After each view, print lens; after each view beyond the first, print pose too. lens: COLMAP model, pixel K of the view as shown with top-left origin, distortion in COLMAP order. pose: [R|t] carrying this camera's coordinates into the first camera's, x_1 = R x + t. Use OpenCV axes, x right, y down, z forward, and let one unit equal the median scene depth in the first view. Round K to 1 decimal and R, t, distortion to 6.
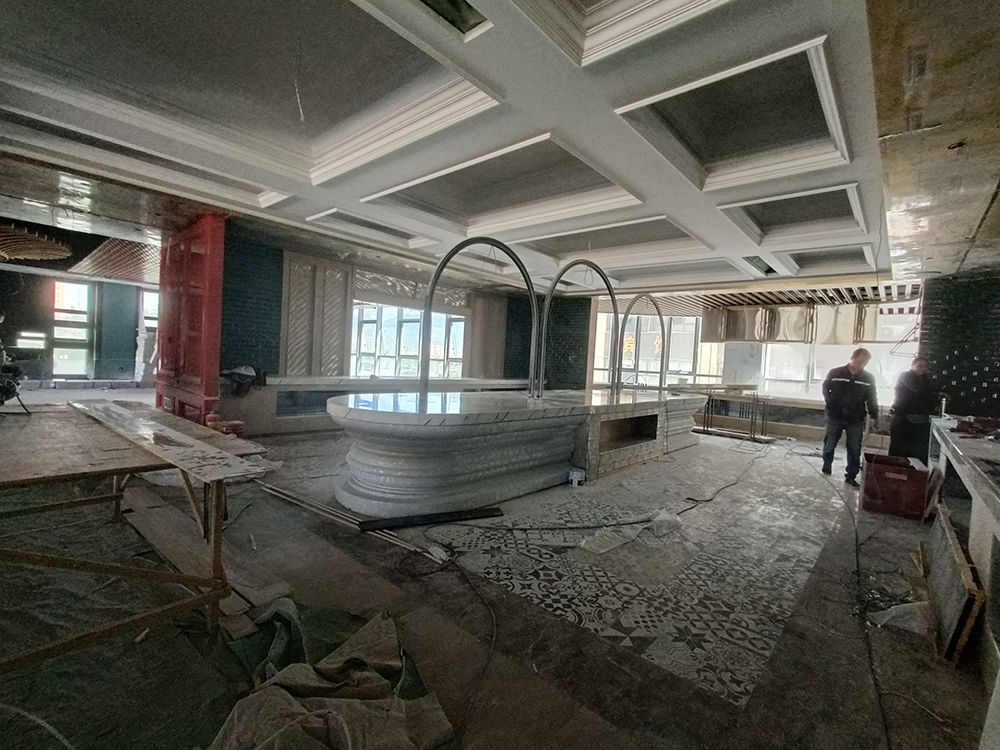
lens RADIAL K [[454.5, 0, 500.0], [0, 454.5, 375.0], [0, 0, 1]] dist [0.007108, 0.000757]
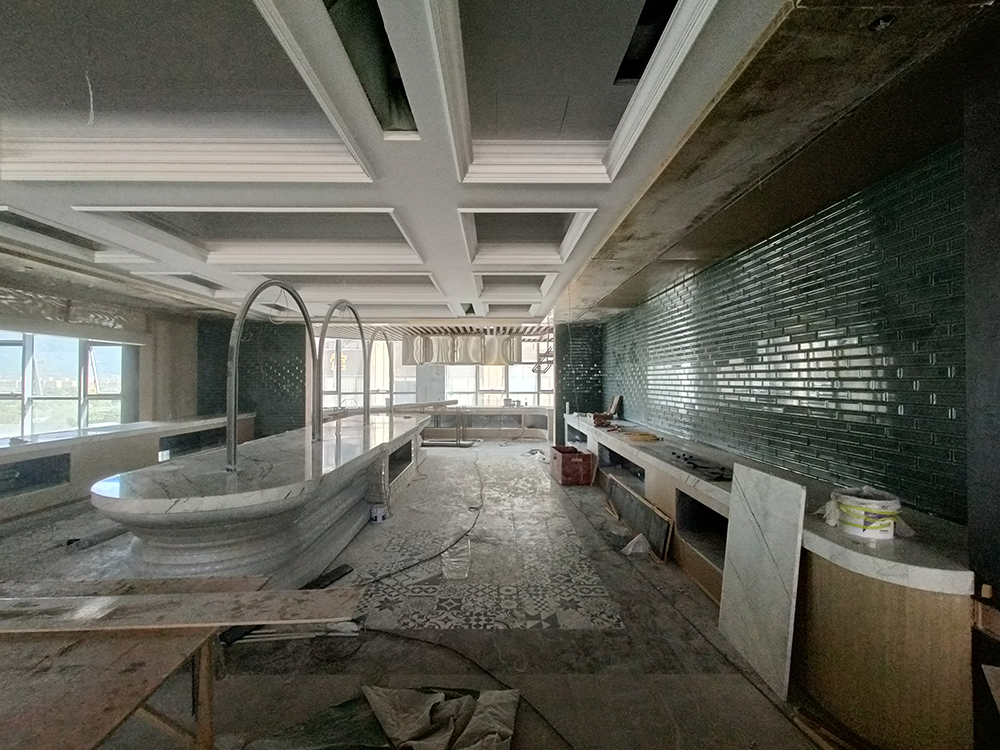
lens RADIAL K [[454.5, 0, 500.0], [0, 454.5, 375.0], [0, 0, 1]] dist [0.007108, 0.000757]
pose [[0.740973, -0.048851, 0.669756, -0.445612], [0.063939, 0.997952, 0.002052, -0.111011], [-0.668484, 0.041303, 0.742579, 0.025836]]
